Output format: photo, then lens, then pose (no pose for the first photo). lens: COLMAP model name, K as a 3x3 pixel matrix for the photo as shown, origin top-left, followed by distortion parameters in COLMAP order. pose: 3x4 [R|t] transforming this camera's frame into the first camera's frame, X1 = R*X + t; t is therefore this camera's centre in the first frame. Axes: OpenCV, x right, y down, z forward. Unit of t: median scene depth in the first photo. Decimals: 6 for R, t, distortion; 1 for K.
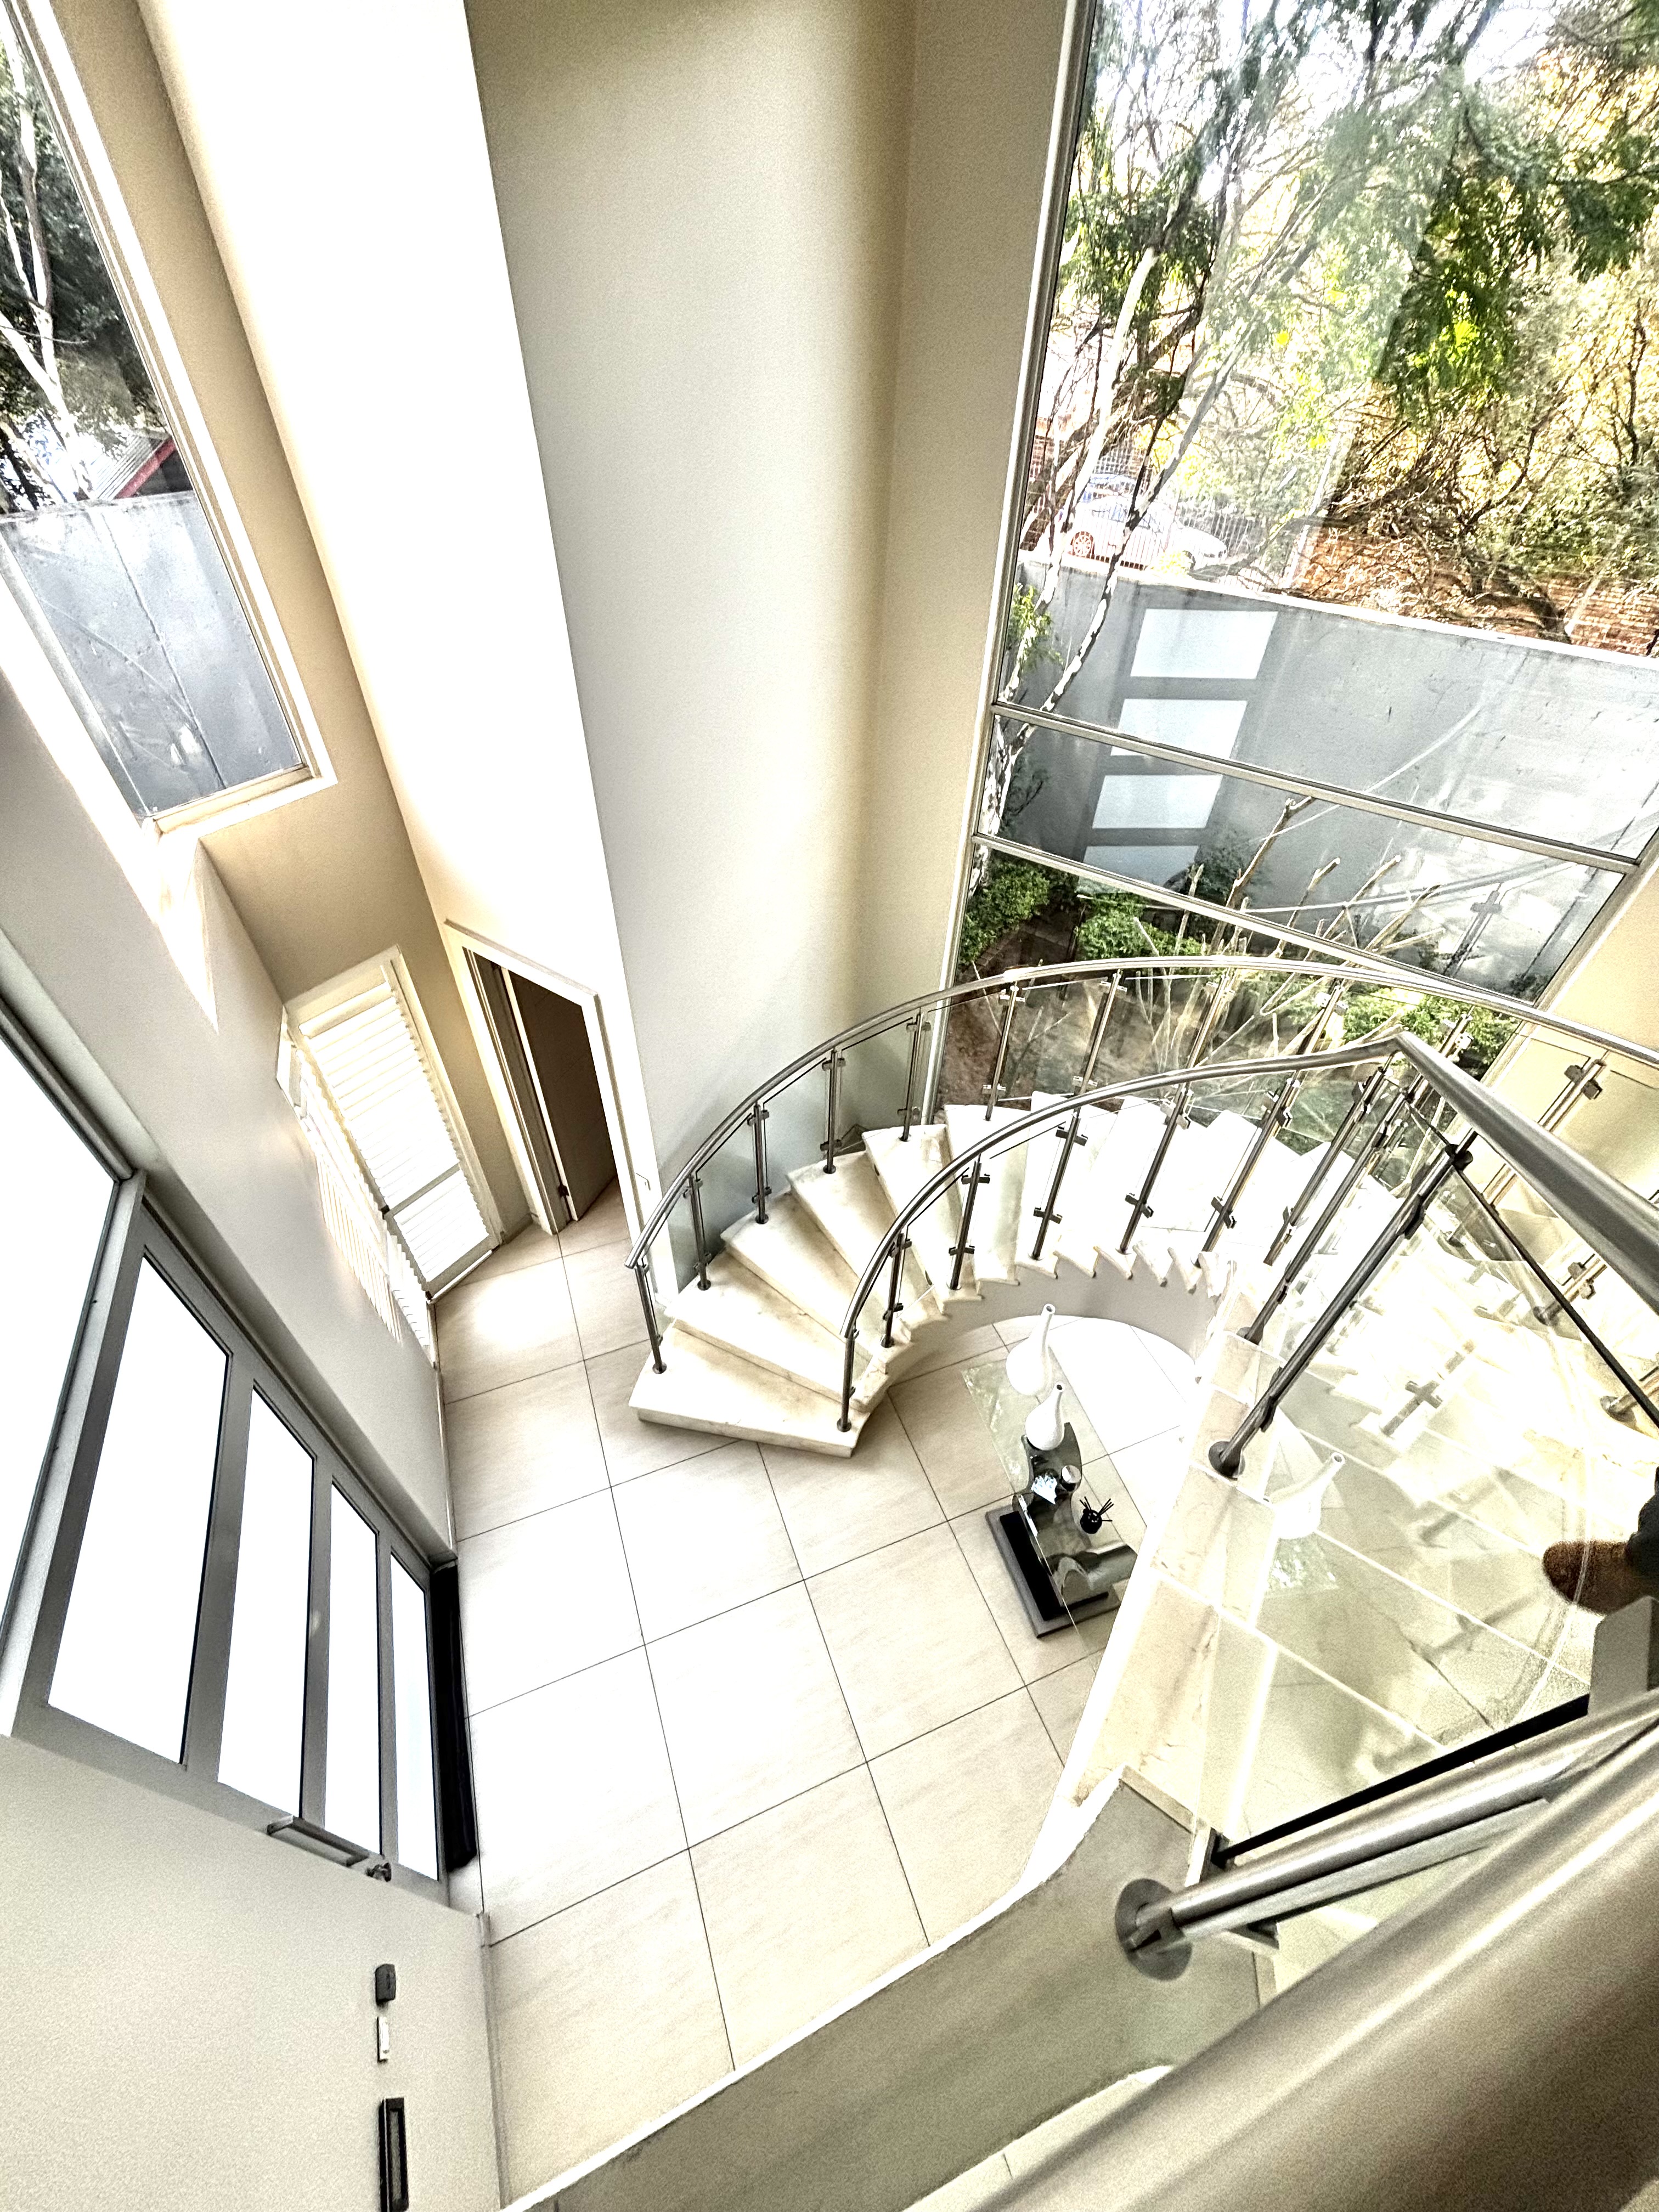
lens RADIAL K [[876.1, 0, 829.5], [0, 876.1, 1106.0], [0, 0, 1]] dist [0.000617, 0.000083]
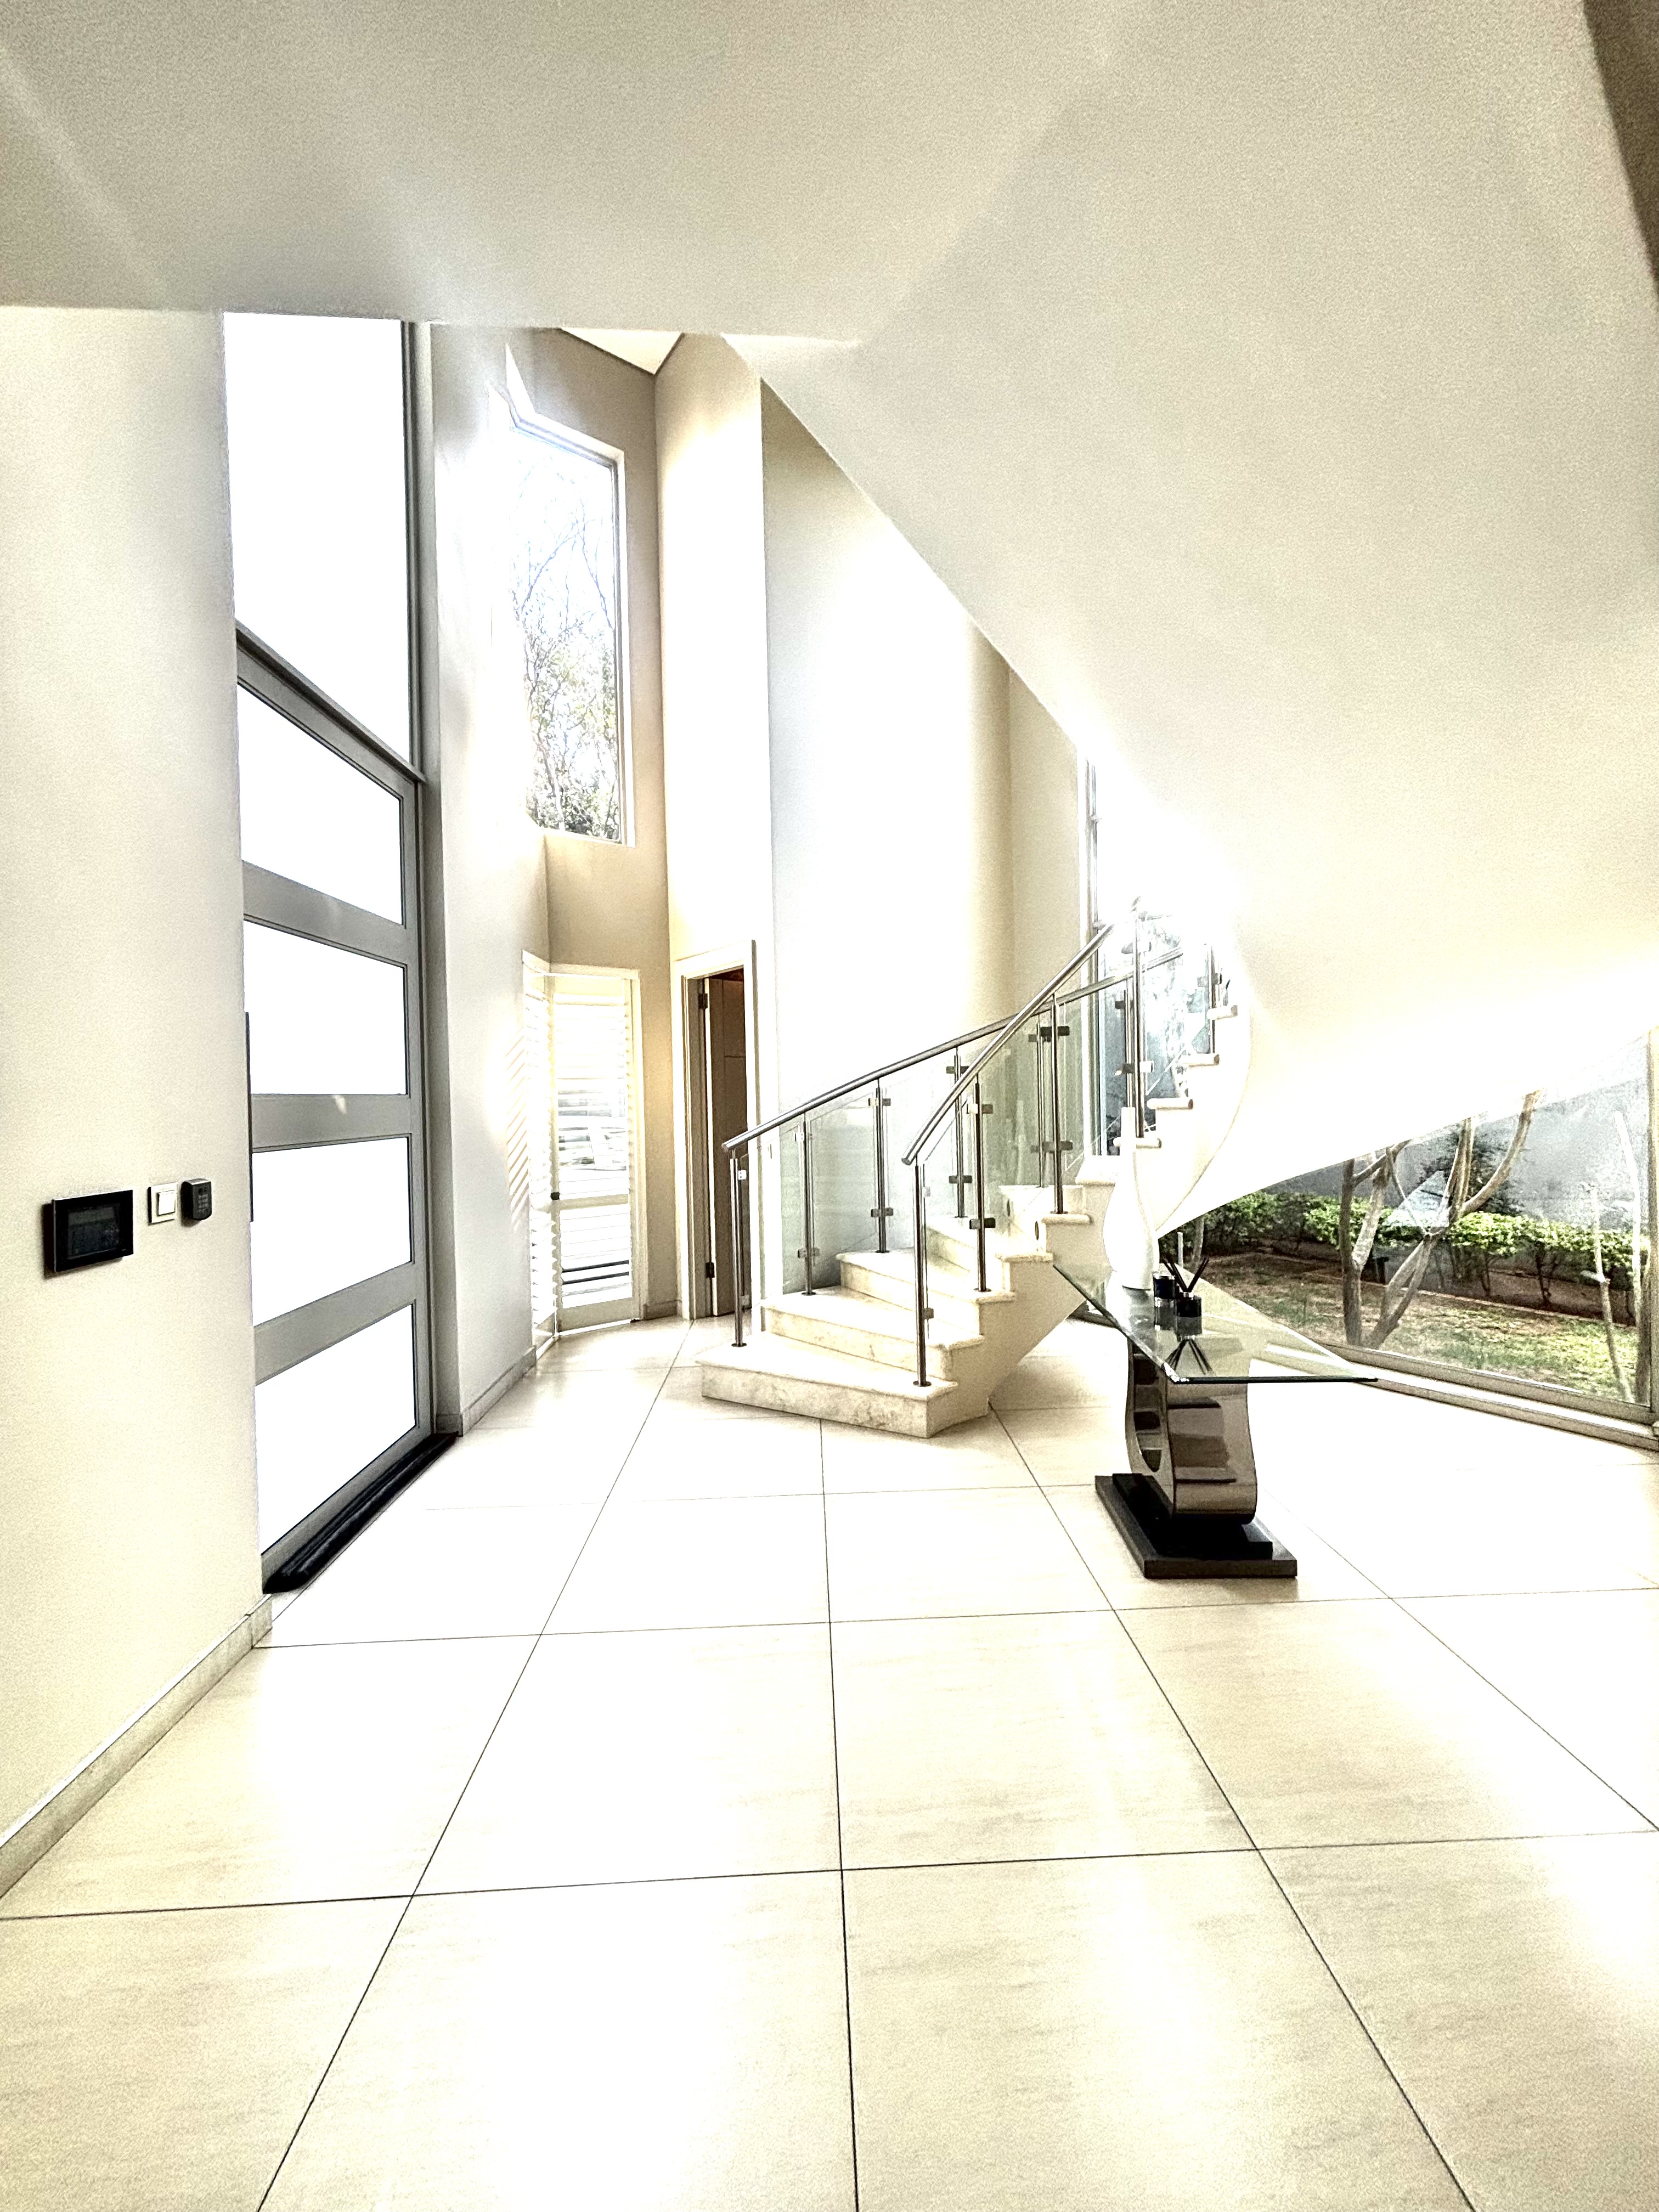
lens RADIAL K [[876.1, 0, 829.5], [0, 876.1, 1106.0], [0, 0, 1]] dist [0.000617, 0.000083]
pose [[0.941949, -0.035971, -0.333823, 0.239520], [-0.200026, 0.738428, -0.643983, 0.796657], [0.269669, 0.673373, 0.688366, 0.276515]]
